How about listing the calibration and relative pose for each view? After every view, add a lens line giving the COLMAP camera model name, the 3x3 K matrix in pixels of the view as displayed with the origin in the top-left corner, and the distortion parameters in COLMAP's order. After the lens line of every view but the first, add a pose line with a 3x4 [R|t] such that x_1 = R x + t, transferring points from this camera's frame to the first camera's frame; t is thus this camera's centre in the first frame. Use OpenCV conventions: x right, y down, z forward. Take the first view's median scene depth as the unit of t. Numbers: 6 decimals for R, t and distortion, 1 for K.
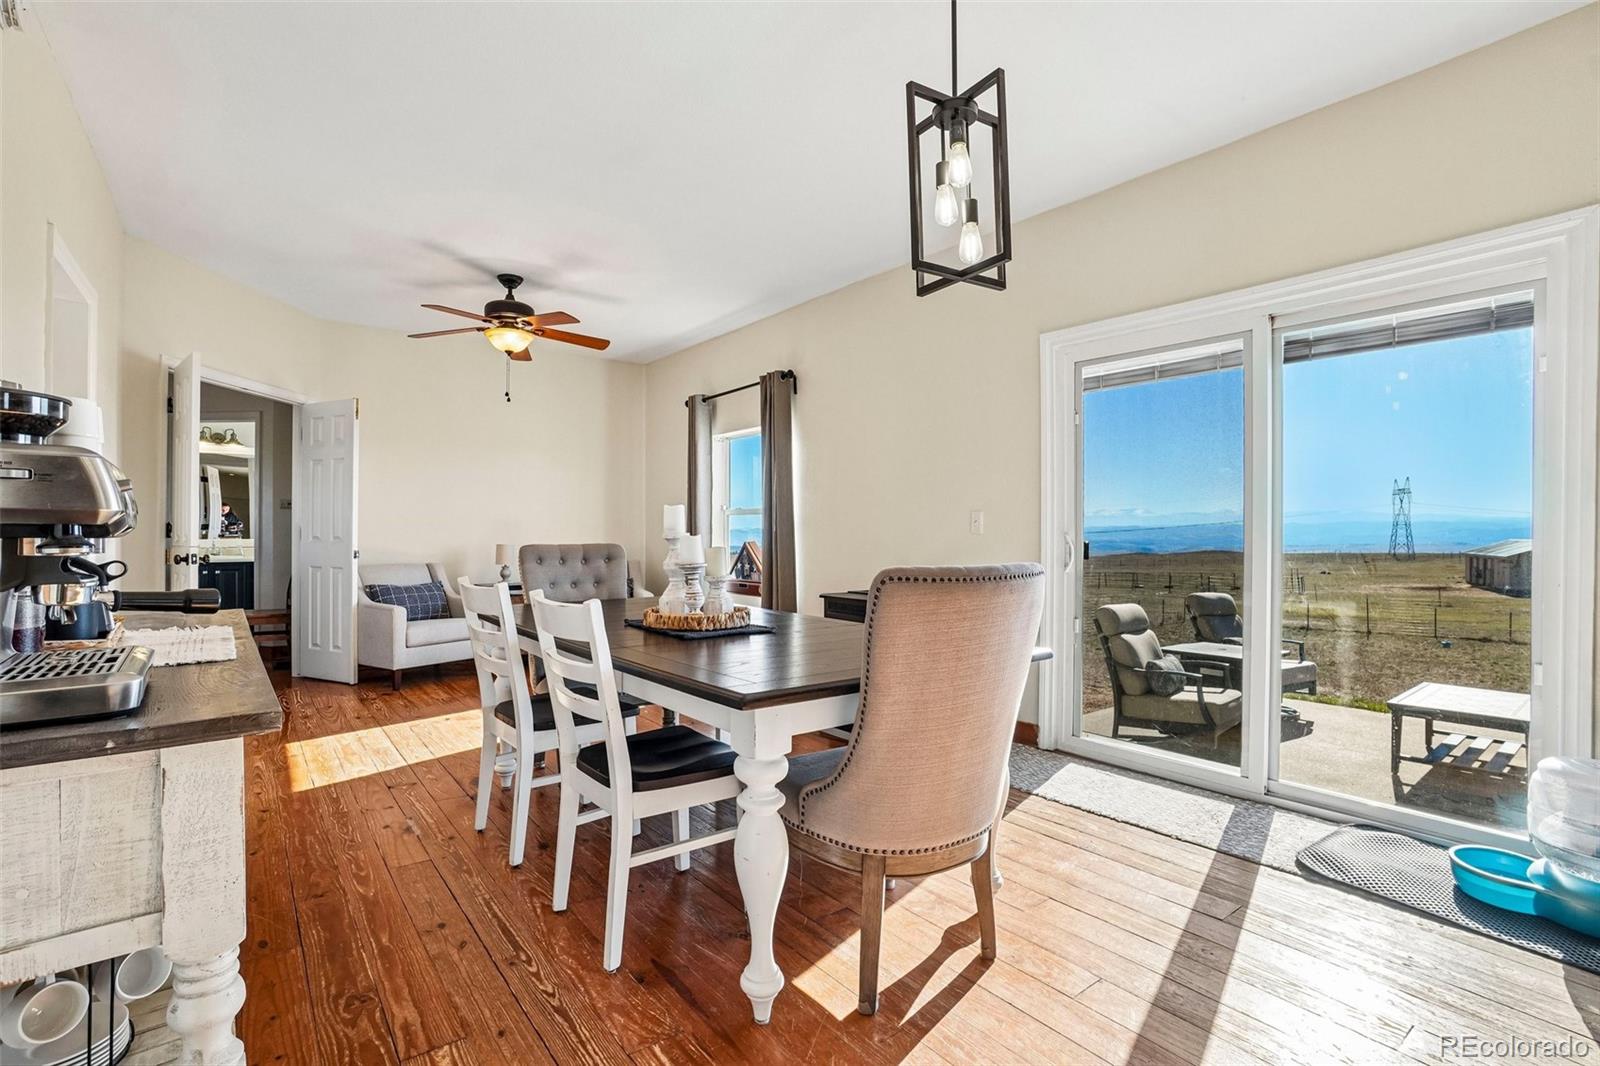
lens RADIAL K [[746.2, 0, 800.0], [0, 746.2, 533.0], [0, 0, 1]] dist [-0.061607, 0.020658]
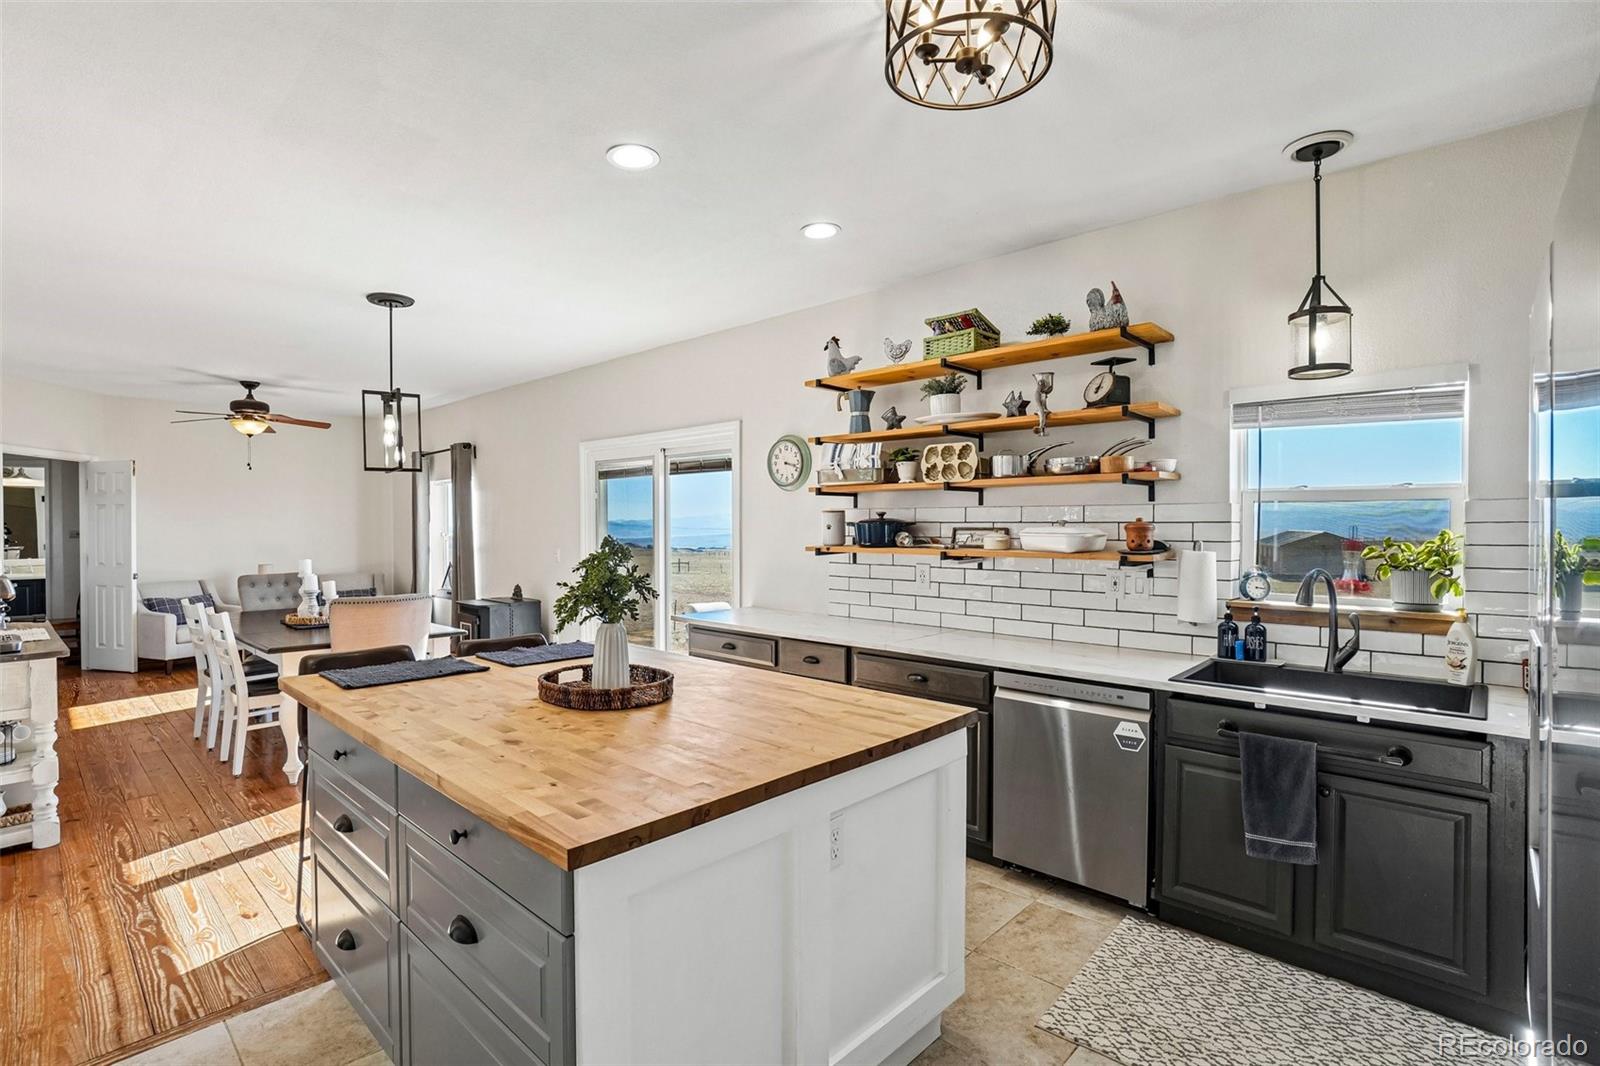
lens RADIAL K [[746.2, 0, 800.0], [0, 746.2, 533.0], [0, 0, 1]] dist [-0.061607, 0.020658]
pose [[0.984847, -0.006856, 0.173291, 0.414904], [0.005115, 0.999932, 0.010489, -0.064825], [-0.173351, -0.009443, 0.984815, -0.575757]]
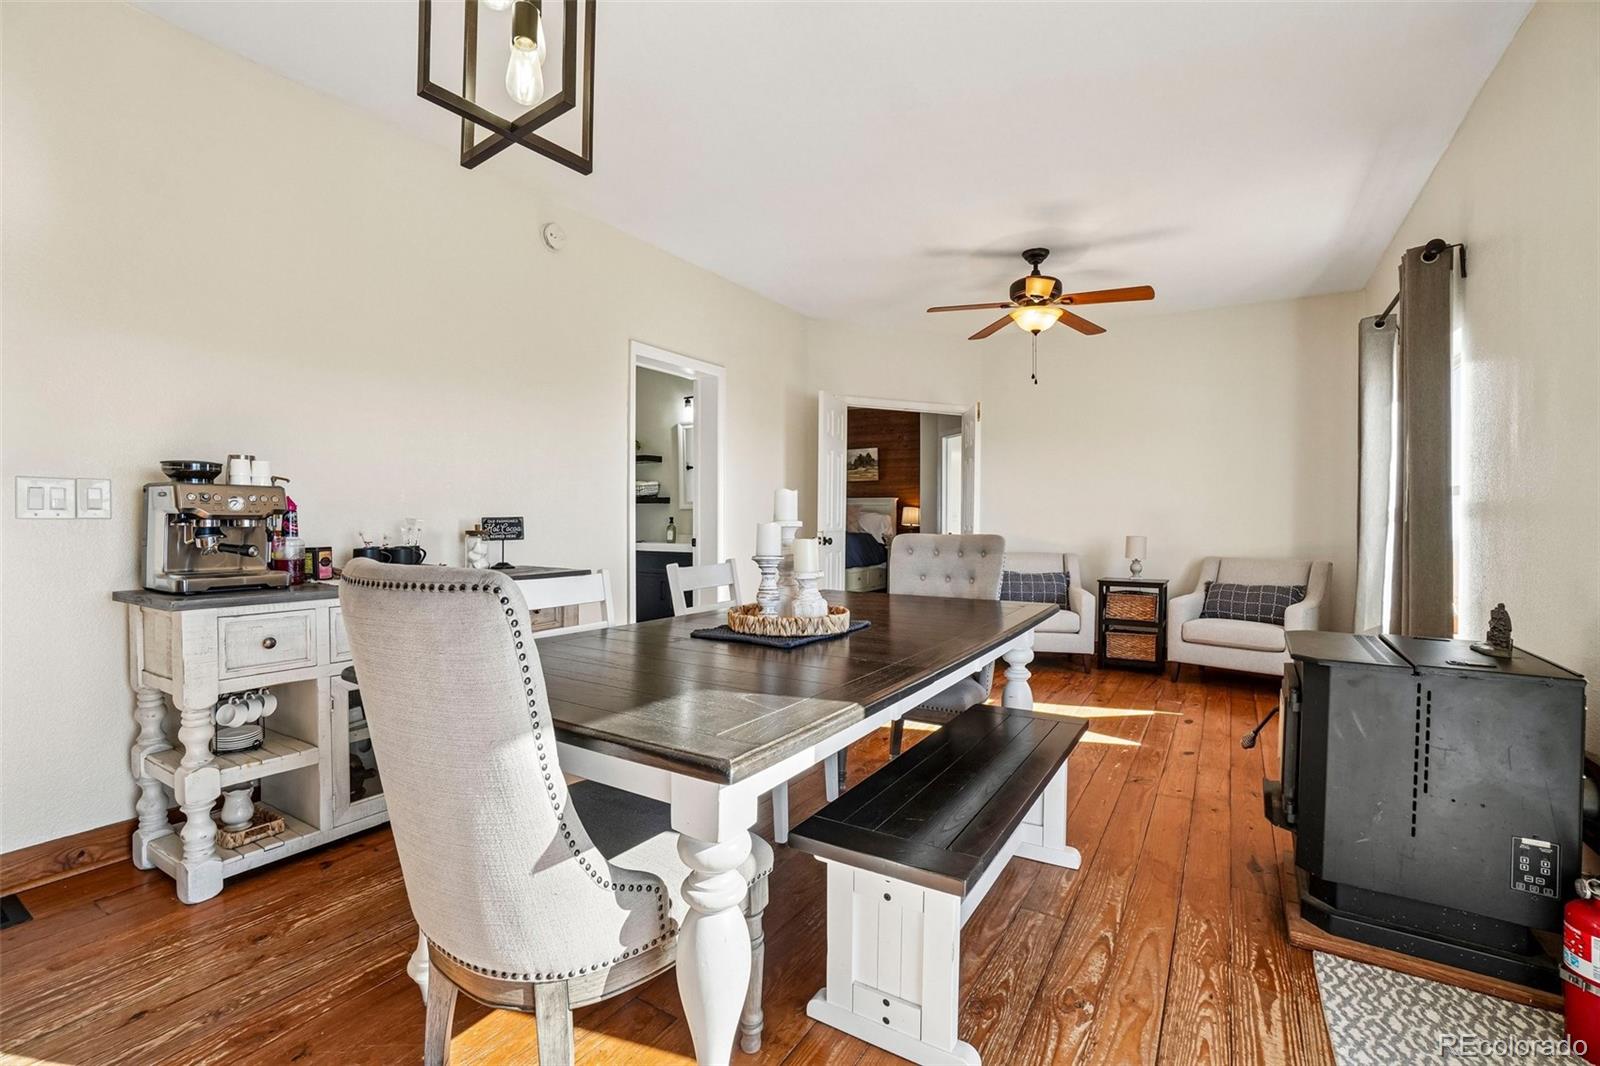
lens RADIAL K [[712.3, 0, 790.1], [0, 712.3, 528.3], [0, 0, 1]] dist [-0.065879, 0.024140]
pose [[0.347552, 0.009227, -0.937615, 0.345420], [-0.004180, 0.999957, 0.008291, 0.000763], [0.937651, 0.001037, 0.347576, 0.392281]]
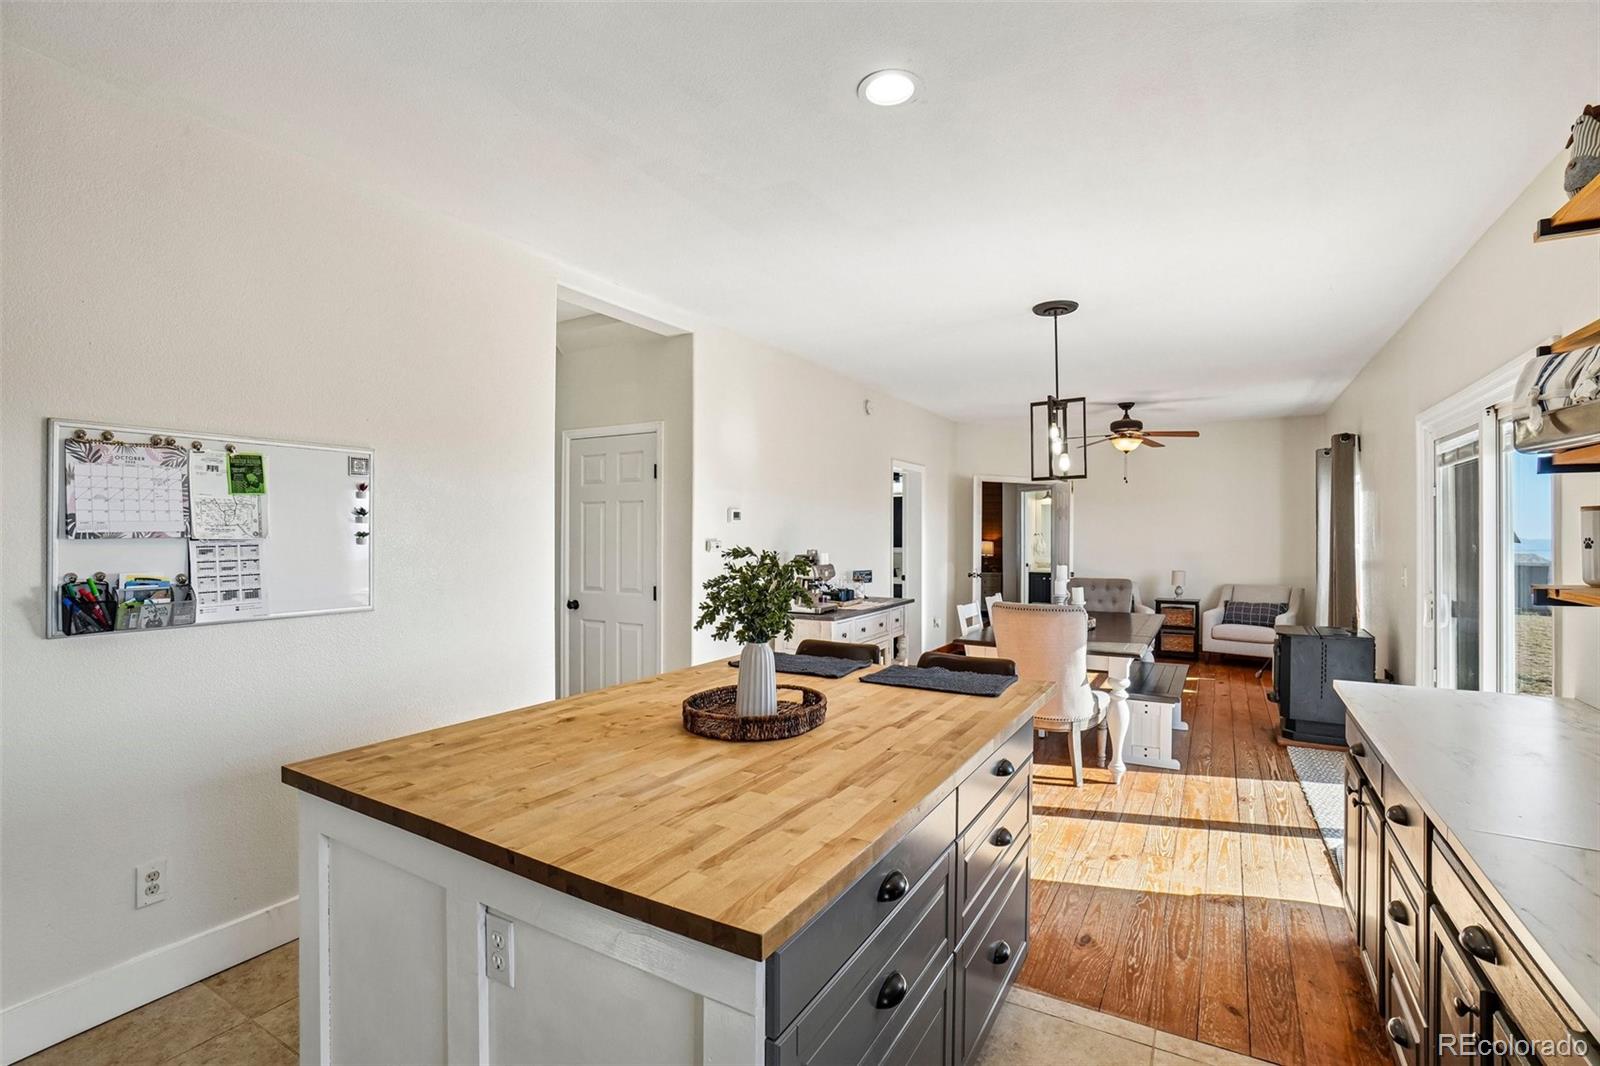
lens RADIAL K [[732.0, 0, 800.0], [0, 732.0, 533.0], [0, 0, 1]] dist [-0.037293, -0.000034]
pose [[0.380932, -0.003246, -0.924597, 0.774206], [-0.000827, 0.999992, -0.003851, -0.065245], [0.924603, 0.002232, 0.380926, -0.234795]]
